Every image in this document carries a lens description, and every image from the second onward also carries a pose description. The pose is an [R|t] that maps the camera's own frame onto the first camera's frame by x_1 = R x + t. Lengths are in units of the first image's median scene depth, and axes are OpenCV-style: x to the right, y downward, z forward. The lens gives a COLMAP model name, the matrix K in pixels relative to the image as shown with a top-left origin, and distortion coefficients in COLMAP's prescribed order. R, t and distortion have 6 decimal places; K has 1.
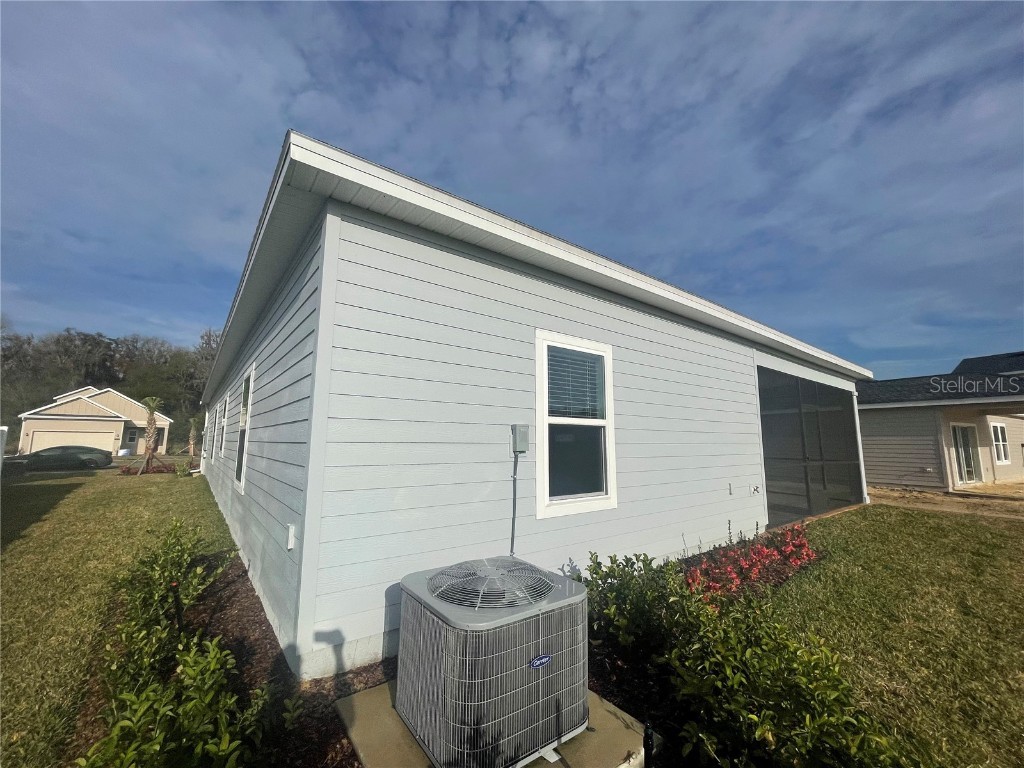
lens RADIAL K [[415.1, 0, 503.1], [0, 415.1, 379.3], [0, 0, 1]] dist [0.016453, -0.004606]
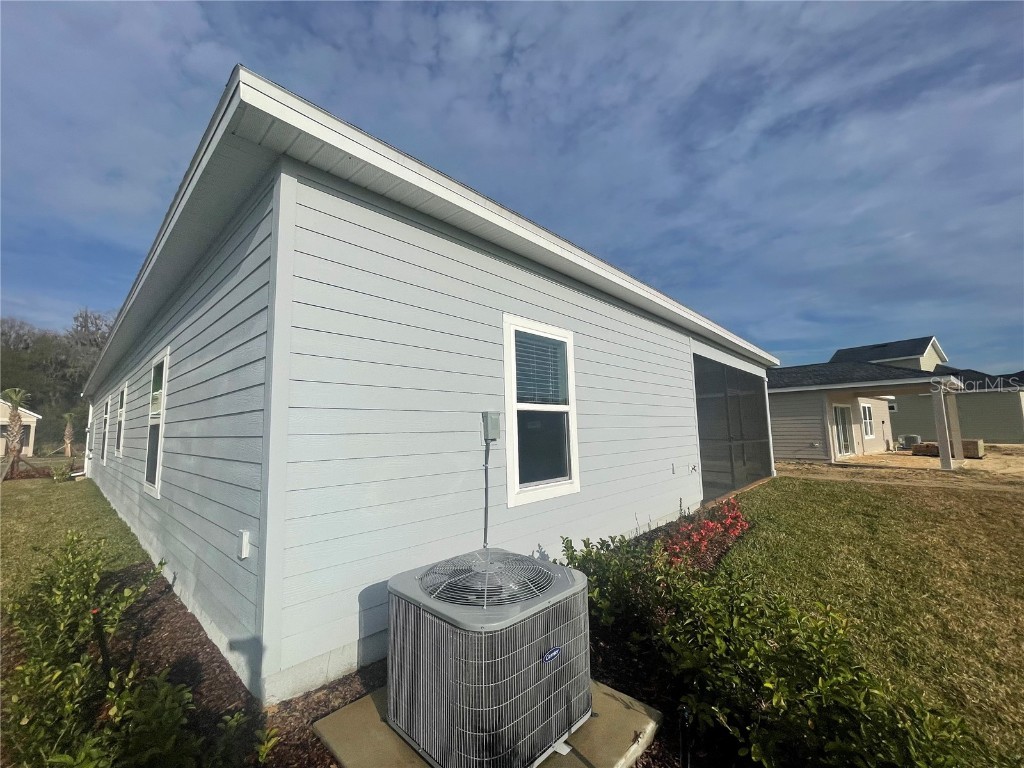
lens RADIAL K [[415.1, 0, 503.1], [0, 415.1, 379.3], [0, 0, 1]] dist [0.016453, -0.004606]
pose [[0.985718, -0.004841, 0.168336, -0.081431], [0.000308, 0.999637, 0.026943, 0.006656], [-0.168405, -0.026506, 0.985361, 0.038863]]
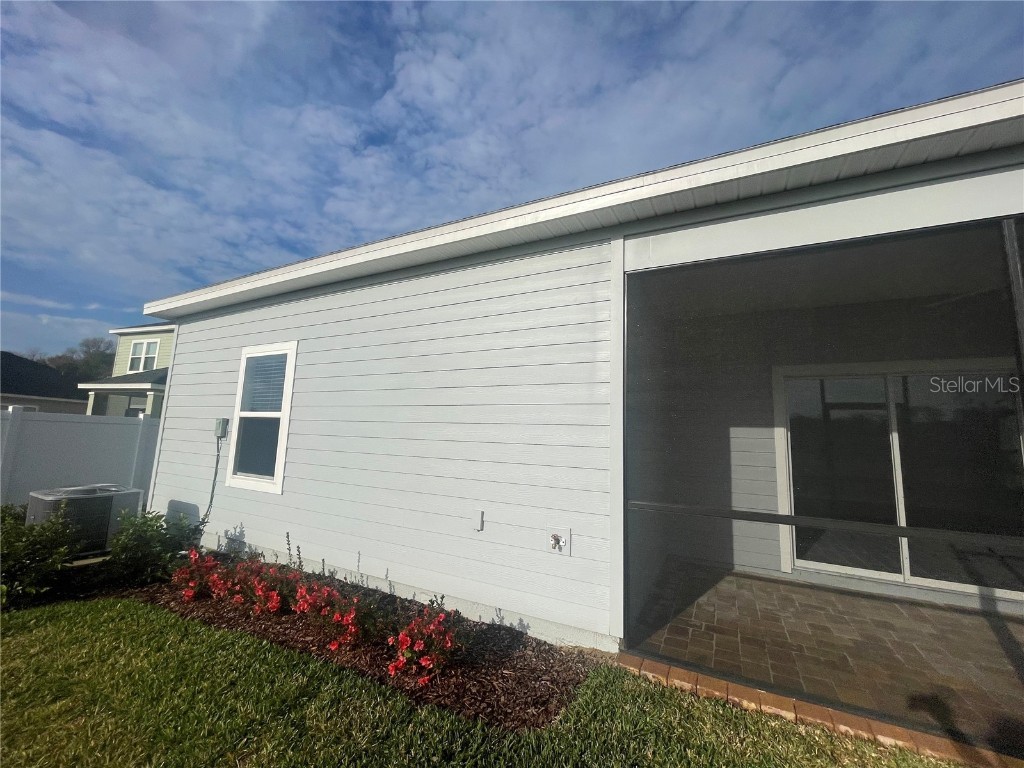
lens RADIAL K [[415.1, 0, 503.1], [0, 415.1, 379.3], [0, 0, 1]] dist [0.016453, -0.004606]
pose [[0.422673, -0.121296, -0.898128, 1.542210], [0.091493, 0.991651, -0.090869, 0.171169], [0.901652, -0.043765, 0.430242, 1.094540]]
